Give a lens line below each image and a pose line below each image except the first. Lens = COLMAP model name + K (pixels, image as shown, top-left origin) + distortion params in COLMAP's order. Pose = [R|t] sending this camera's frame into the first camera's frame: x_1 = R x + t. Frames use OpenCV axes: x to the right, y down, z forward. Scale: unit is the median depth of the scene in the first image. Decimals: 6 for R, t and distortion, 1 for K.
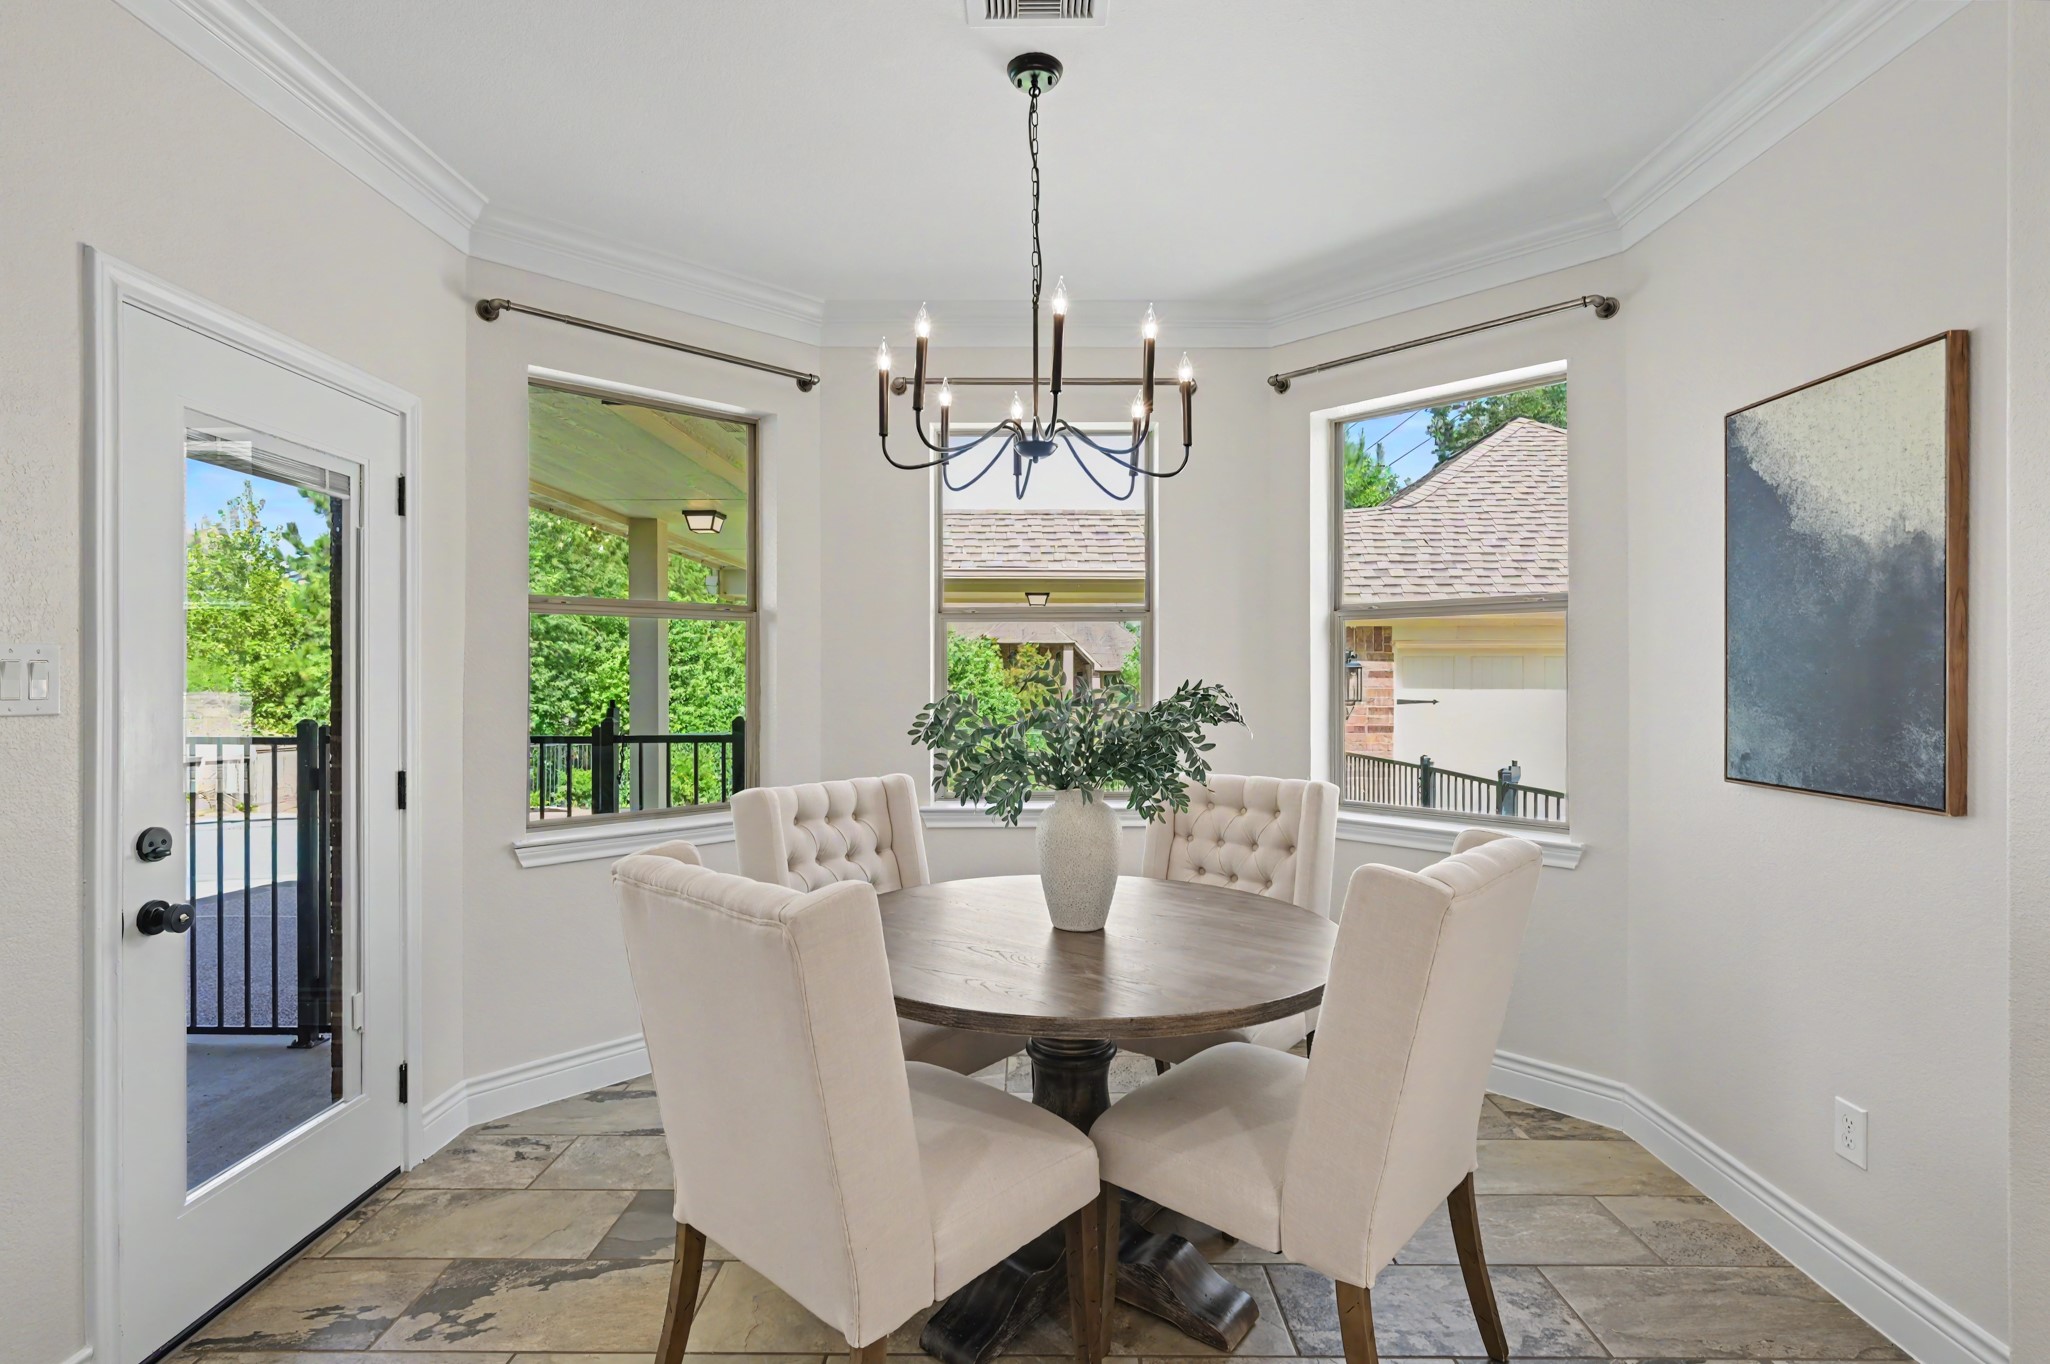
lens RADIAL K [[990.4, 0, 1030.4], [0, 990.4, 681.8], [0, 0, 1]] dist [0.003031, 0.001068]
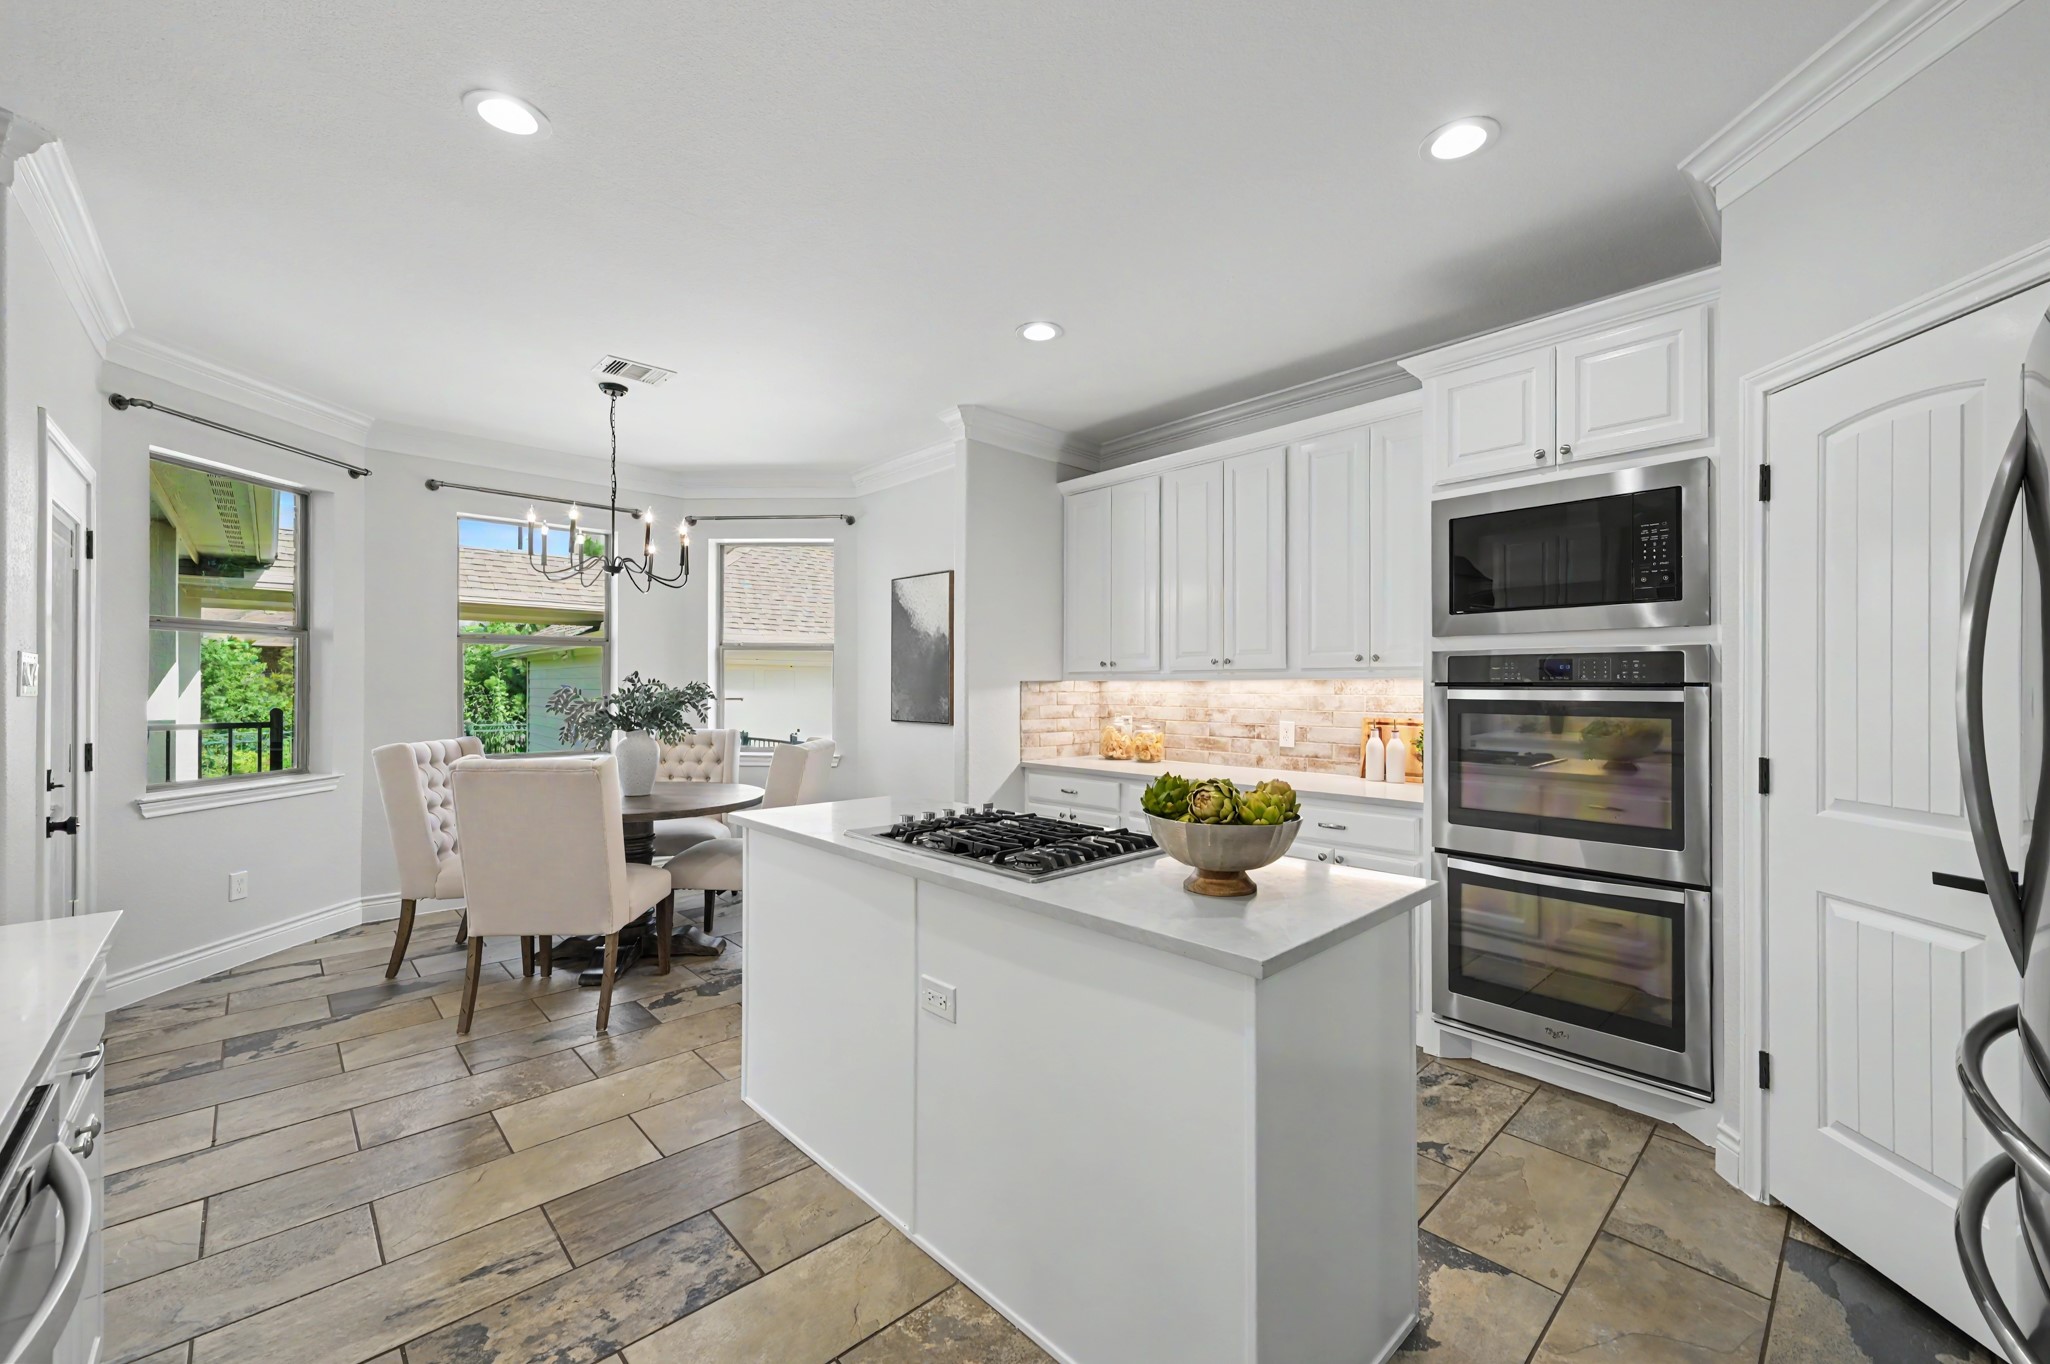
lens RADIAL K [[813.7, 0, 1021.0], [0, 813.7, 683.4], [0, 0, 1]] dist [0.000175, -0.000048]
pose [[0.728534, 0.004177, 0.684997, -0.402940], [-0.000319, 0.999983, -0.005758, 0.010830], [-0.685010, 0.003977, 0.728523, -0.619679]]
